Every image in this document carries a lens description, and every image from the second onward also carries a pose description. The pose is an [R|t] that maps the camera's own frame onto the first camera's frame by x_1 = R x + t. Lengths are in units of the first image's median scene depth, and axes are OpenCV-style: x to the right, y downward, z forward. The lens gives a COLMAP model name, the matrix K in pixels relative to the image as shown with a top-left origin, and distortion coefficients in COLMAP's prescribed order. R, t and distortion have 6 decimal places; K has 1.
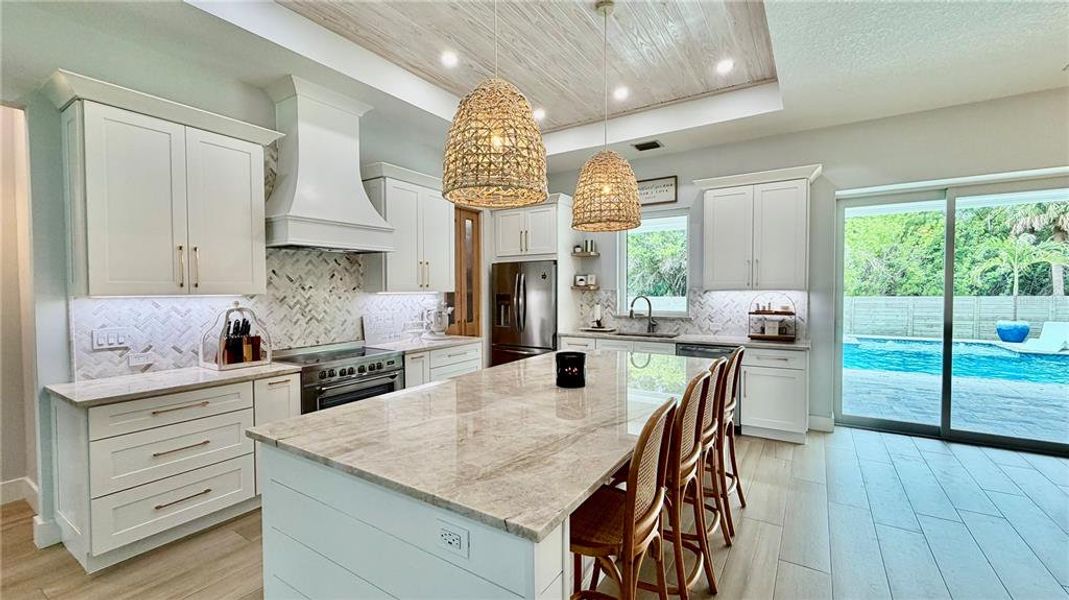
lens RADIAL K [[450.3, 0, 531.7], [0, 450.3, 297.5], [0, 0, 1]] dist [0.004571, -0.001605]
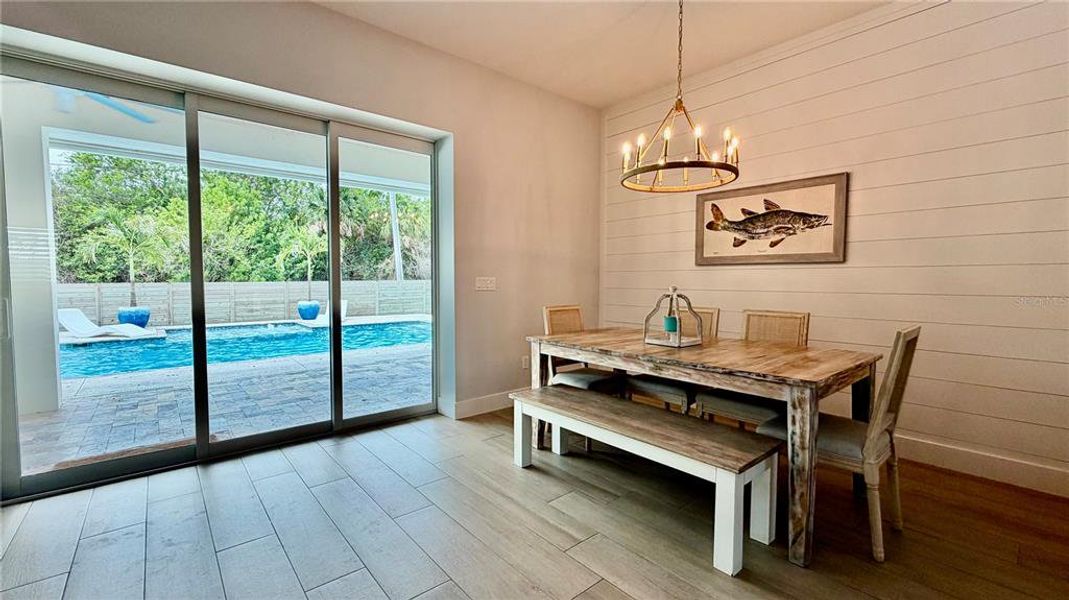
lens RADIAL K [[431.7, 0, 538.8], [0, 431.7, 302.9], [0, 0, 1]] dist [-0.002025, 0.000524]
pose [[0.283654, -0.048004, 0.957724, 0.423845], [0.019507, 0.998828, 0.044287, 0.046831], [-0.958728, 0.006120, 0.284258, 0.295584]]
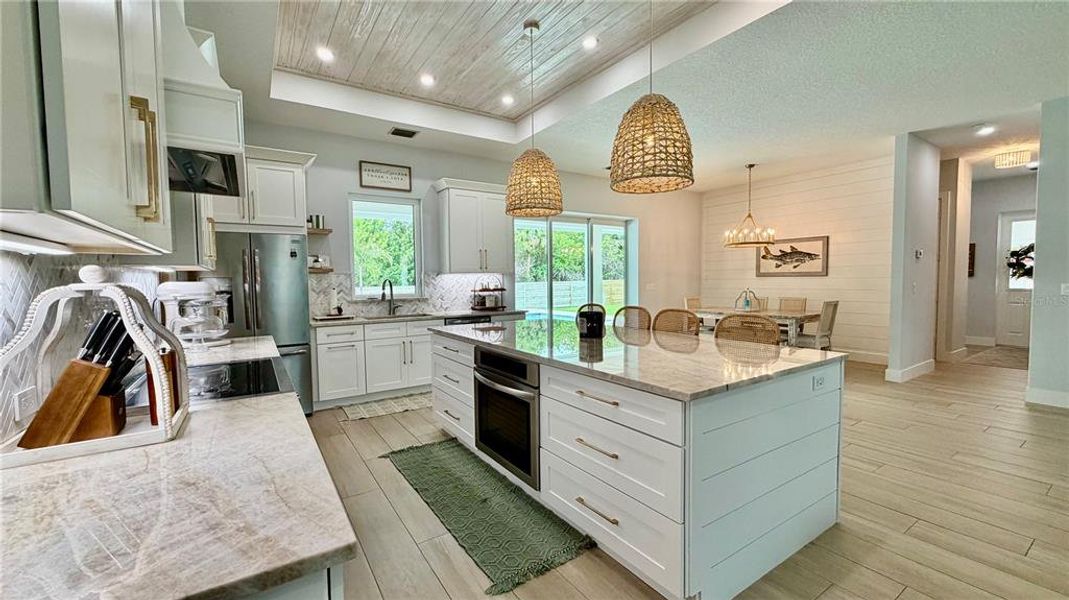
lens RADIAL K [[431.7, 0, 532.9], [0, 431.7, 300.0], [0, 0, 1]] dist [-0.002025, 0.000524]
pose [[0.400887, -0.042351, 0.915148, -0.595087], [0.030778, 0.998990, 0.032749, 0.025581], [-0.915610, 0.015038, 0.401785, 0.365197]]
